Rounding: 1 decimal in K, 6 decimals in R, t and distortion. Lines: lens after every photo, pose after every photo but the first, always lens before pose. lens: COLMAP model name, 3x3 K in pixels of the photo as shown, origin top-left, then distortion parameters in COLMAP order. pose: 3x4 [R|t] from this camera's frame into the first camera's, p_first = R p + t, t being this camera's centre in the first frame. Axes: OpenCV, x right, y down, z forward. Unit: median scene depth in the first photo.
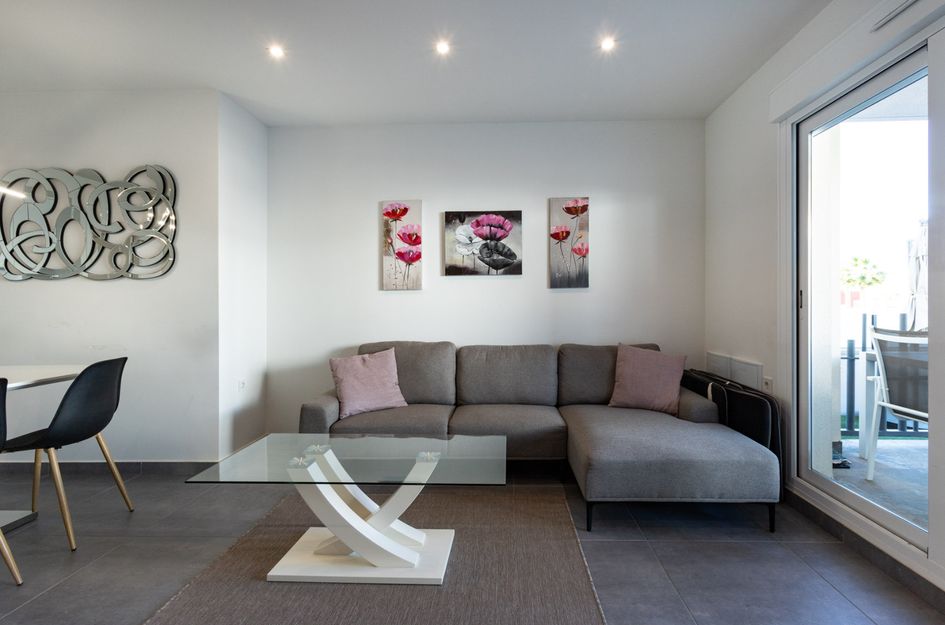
lens RADIAL K [[445.6, 0, 473.8], [0, 445.6, 297.6], [0, 0, 1]] dist [-0.000068, 0.000443]
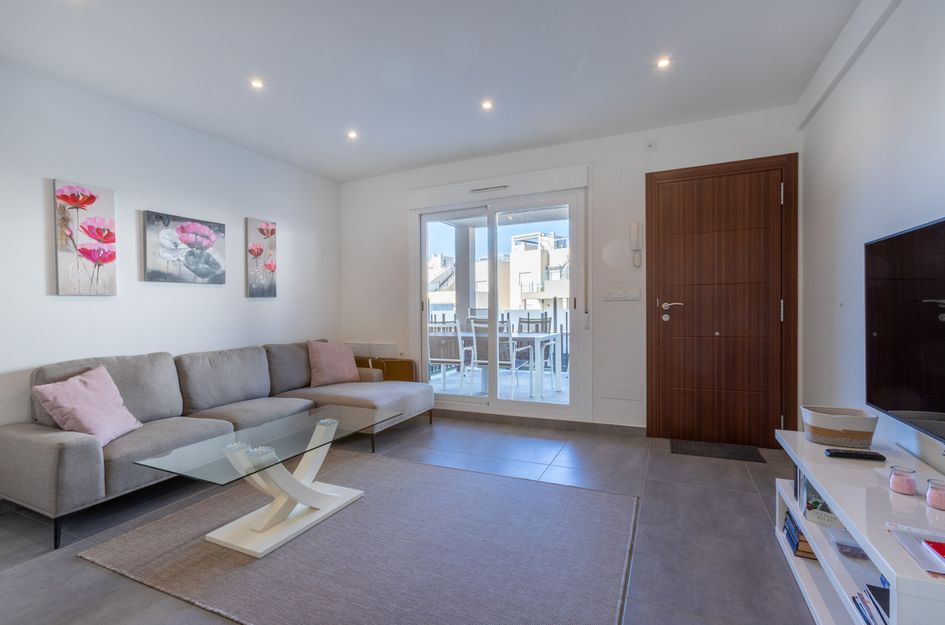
lens RADIAL K [[431.3, 0, 472.5], [0, 431.3, 312.5], [0, 0, 1]] dist [0.001151, 0.000387]
pose [[0.395572, -0.011086, 0.918368, -0.609026], [0.005956, 0.999937, 0.009505, 0.009998], [-0.918416, 0.001710, 0.395613, 0.046197]]
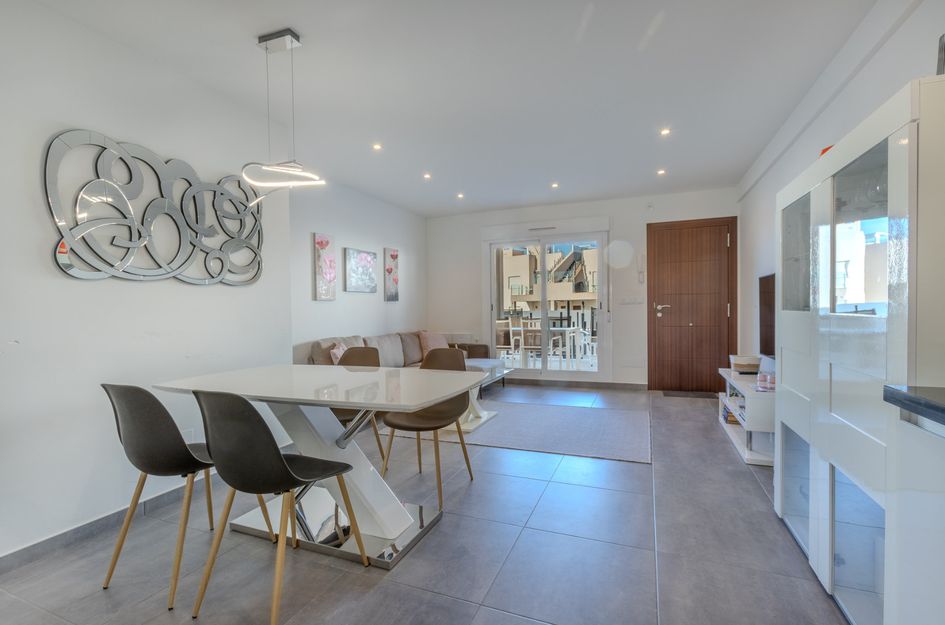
lens RADIAL K [[430.9, 0, 477.0], [0, 430.9, 310.6], [0, 0, 1]] dist [-0.000445, 0.000077]
pose [[0.345300, -0.002243, 0.938490, -1.242169], [0.004580, 0.999989, 0.000705, 0.014604], [-0.938481, 0.004055, 0.345306, 0.114069]]
